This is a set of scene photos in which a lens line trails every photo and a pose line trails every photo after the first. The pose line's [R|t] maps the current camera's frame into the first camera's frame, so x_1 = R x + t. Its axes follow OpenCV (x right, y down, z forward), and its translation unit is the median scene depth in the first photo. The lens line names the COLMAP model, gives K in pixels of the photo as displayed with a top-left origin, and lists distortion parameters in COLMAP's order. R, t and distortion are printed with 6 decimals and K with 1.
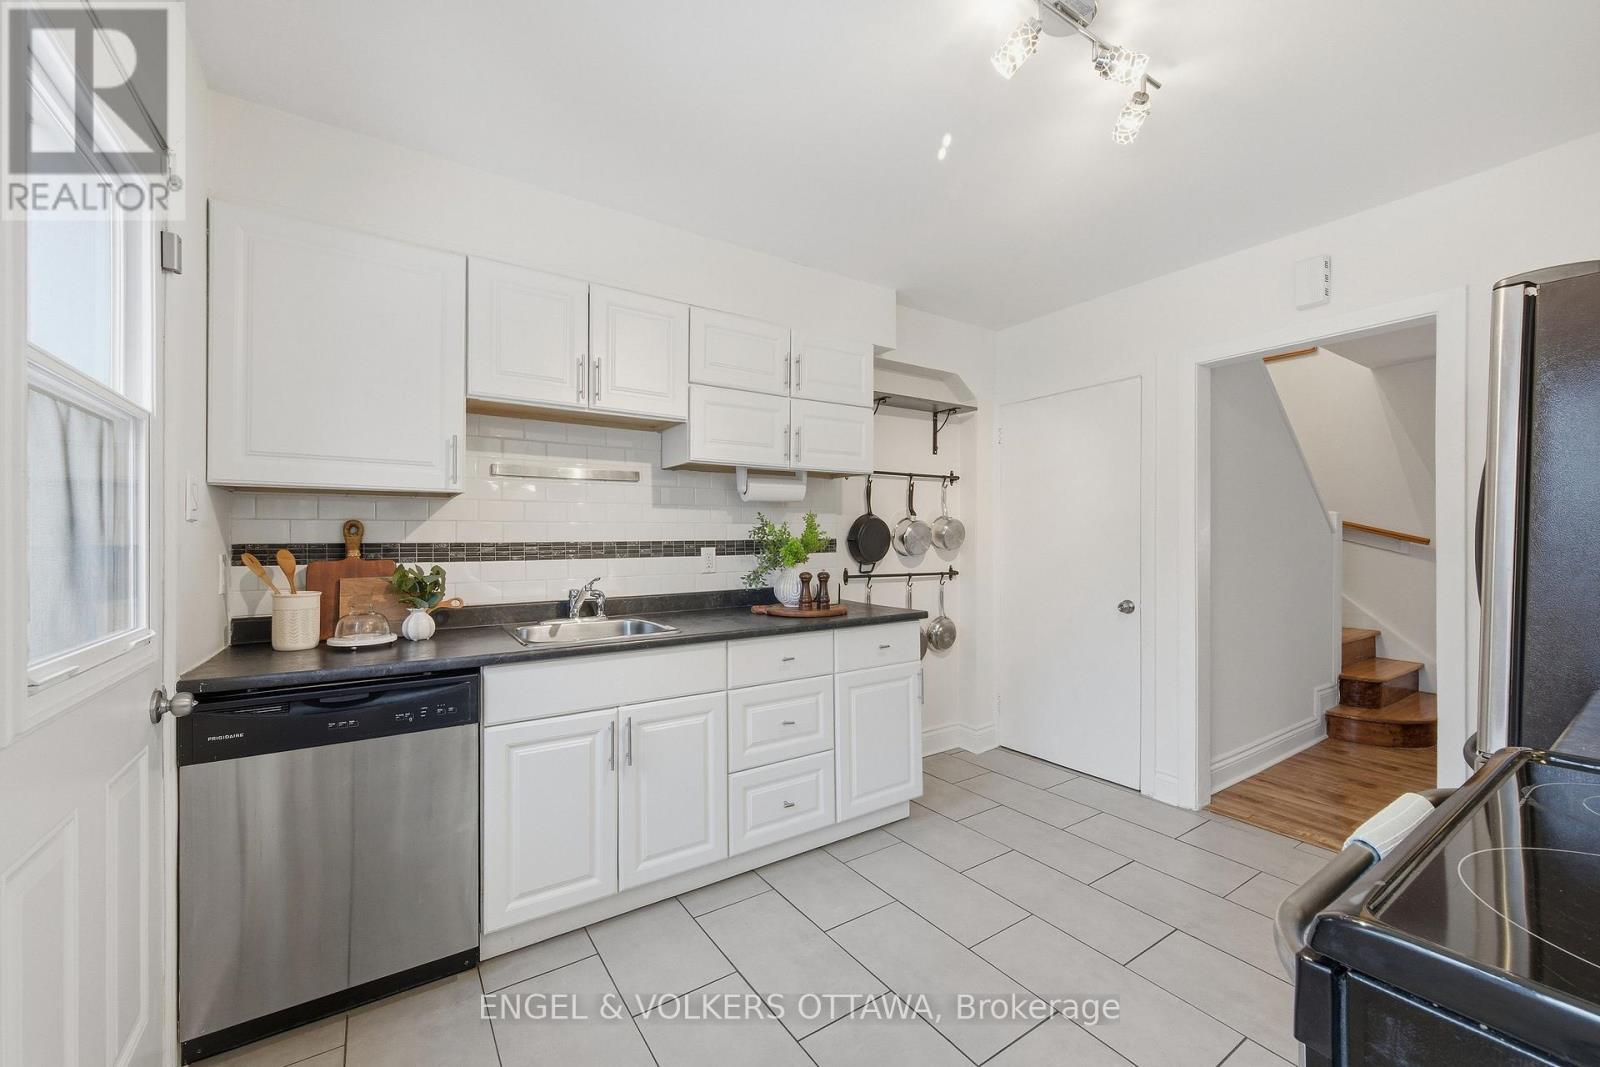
lens RADIAL K [[626.3, 0, 803.3], [0, 626.3, 535.8], [0, 0, 1]] dist [-0.000712, 0.000314]
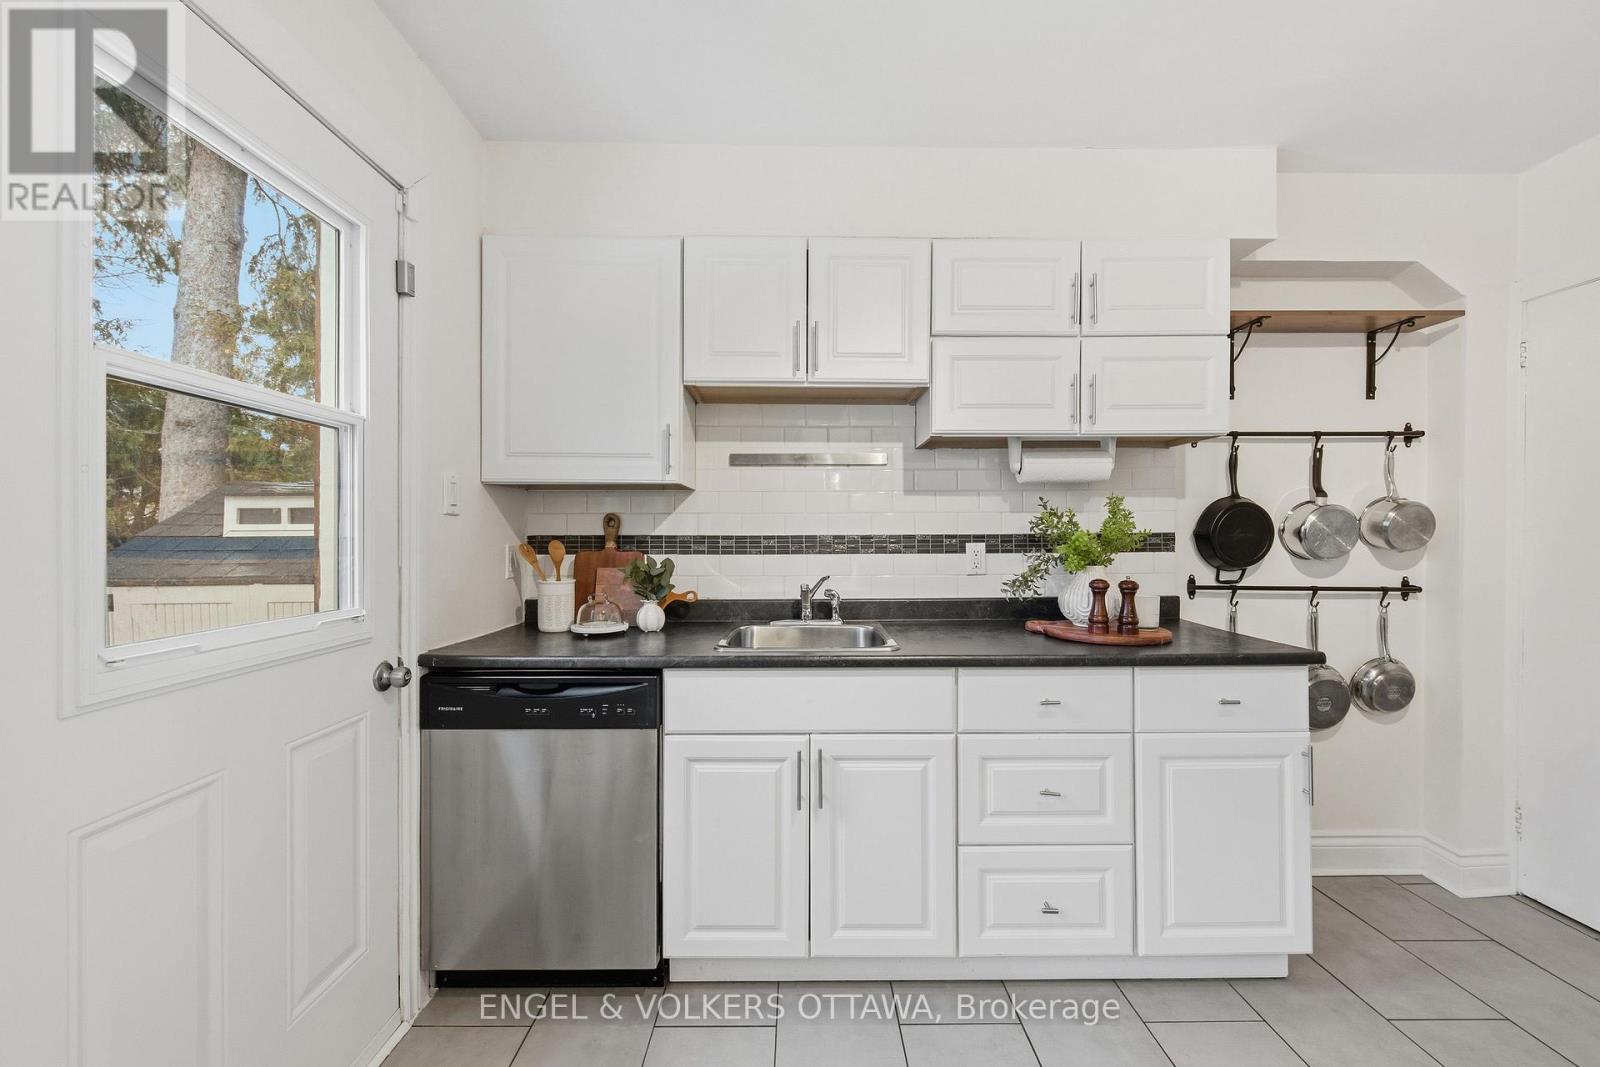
lens RADIAL K [[626.3, 0, 801.1], [0, 626.3, 532.9], [0, 0, 1]] dist [-0.000712, 0.000314]
pose [[0.835071, 0.002035, -0.550139, 0.119292], [0.000150, 0.999992, 0.003926, 0.003001], [0.550143, -0.003360, 0.835064, 0.240958]]
